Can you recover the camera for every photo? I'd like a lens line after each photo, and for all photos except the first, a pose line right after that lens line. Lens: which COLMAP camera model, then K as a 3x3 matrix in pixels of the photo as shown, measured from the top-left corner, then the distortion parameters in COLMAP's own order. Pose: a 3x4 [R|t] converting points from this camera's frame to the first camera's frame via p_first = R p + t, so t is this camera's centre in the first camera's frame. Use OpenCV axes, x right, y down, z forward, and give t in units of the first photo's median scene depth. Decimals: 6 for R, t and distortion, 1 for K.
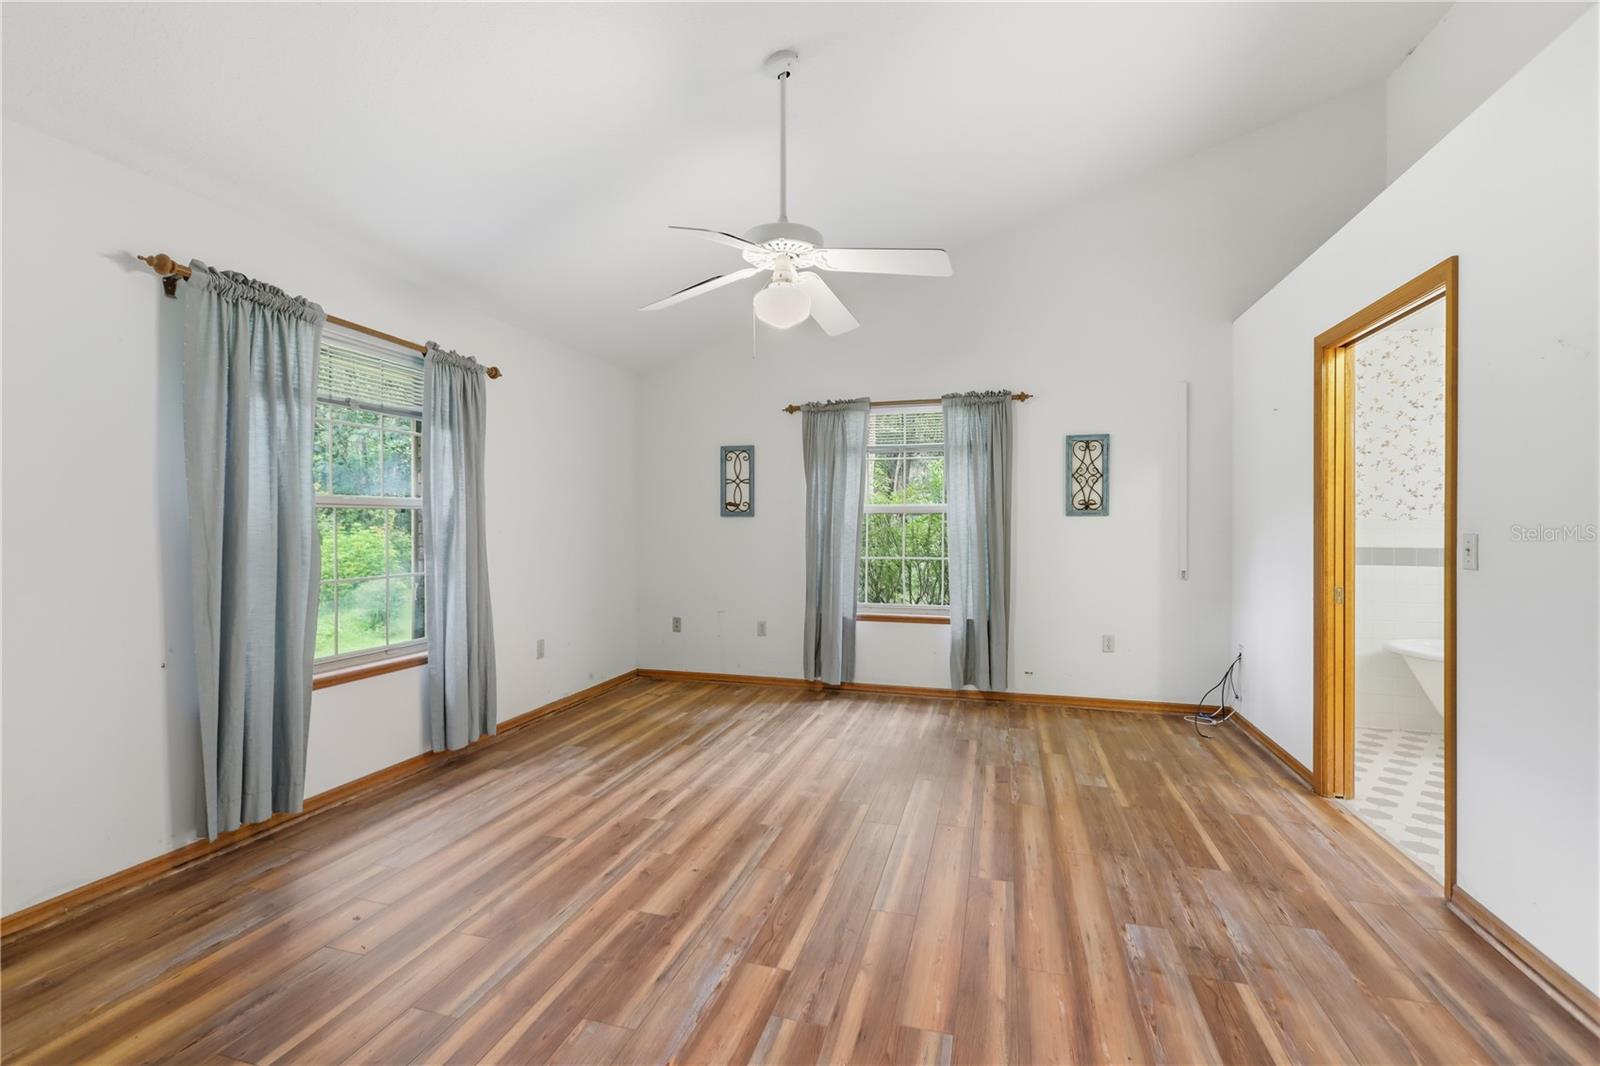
lens RADIAL K [[723.6, 0, 804.4], [0, 723.6, 527.6], [0, 0, 1]] dist [0.003054, 0.000315]
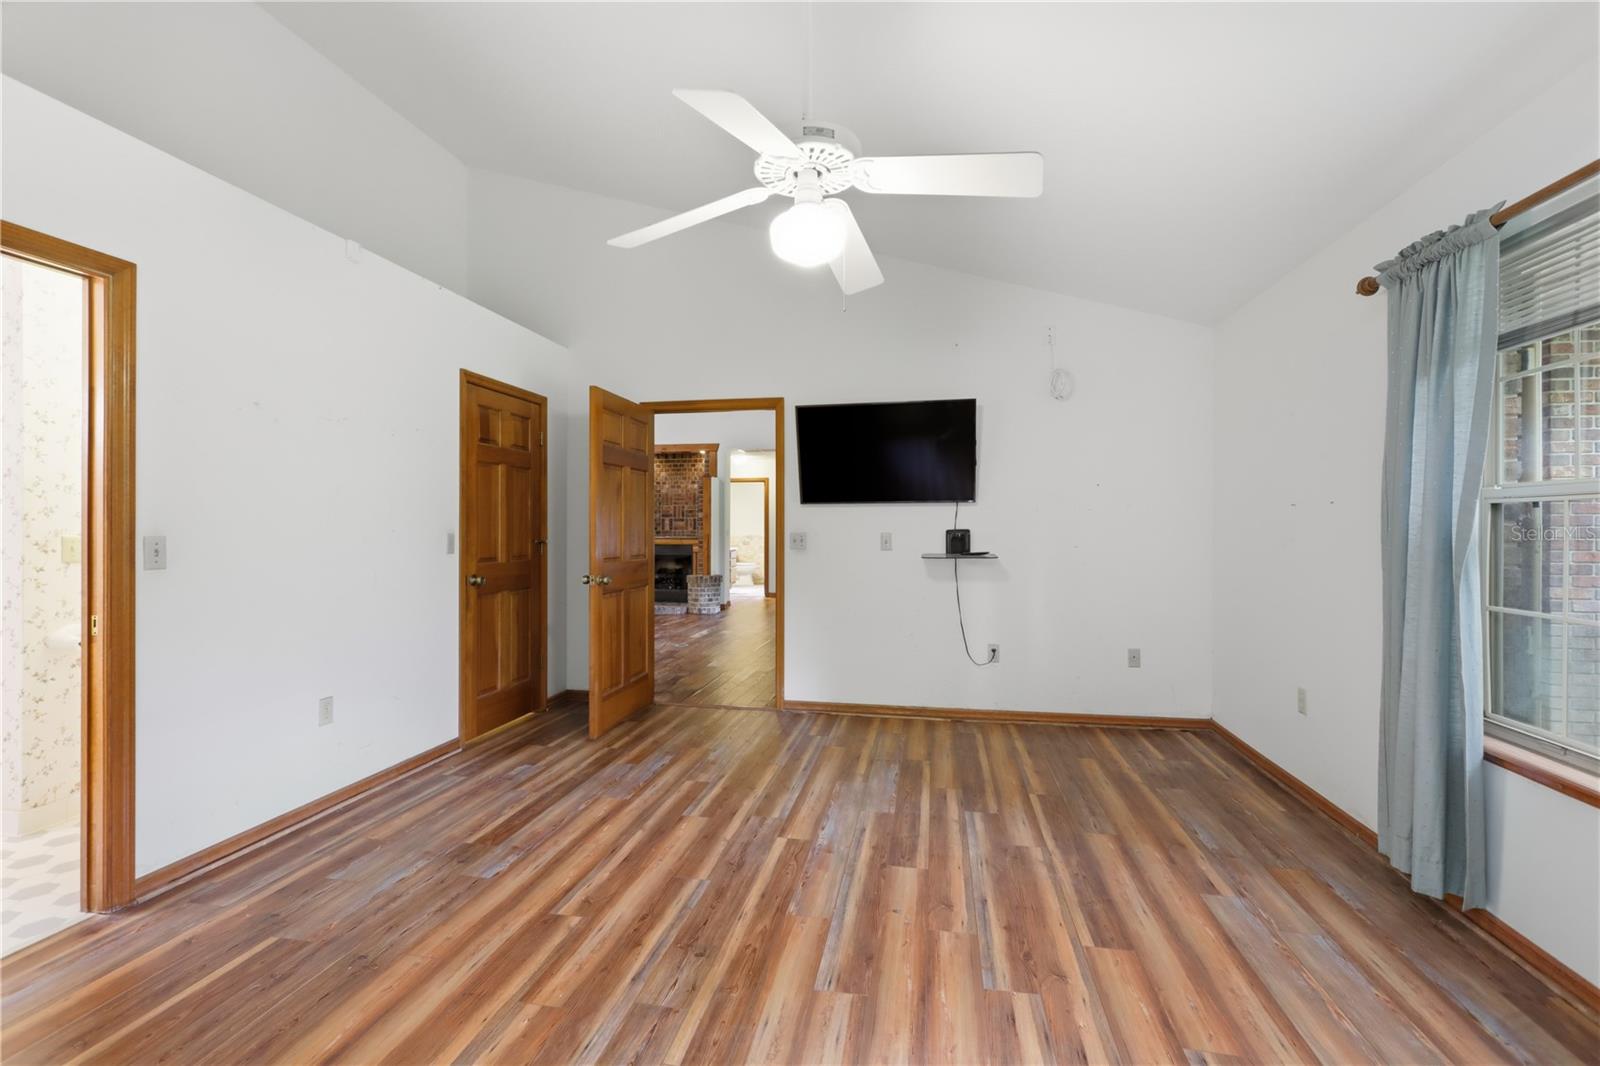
lens RADIAL K [[723.6, 0, 811.2], [0, 723.6, 531.9], [0, 0, 1]] dist [0.003054, 0.000315]
pose [[-0.995064, 0.000455, -0.099232, 0.050488], [-0.000493, 0.999954, 0.009530, -0.008784], [0.099232, 0.009532, -0.995019, 2.151250]]
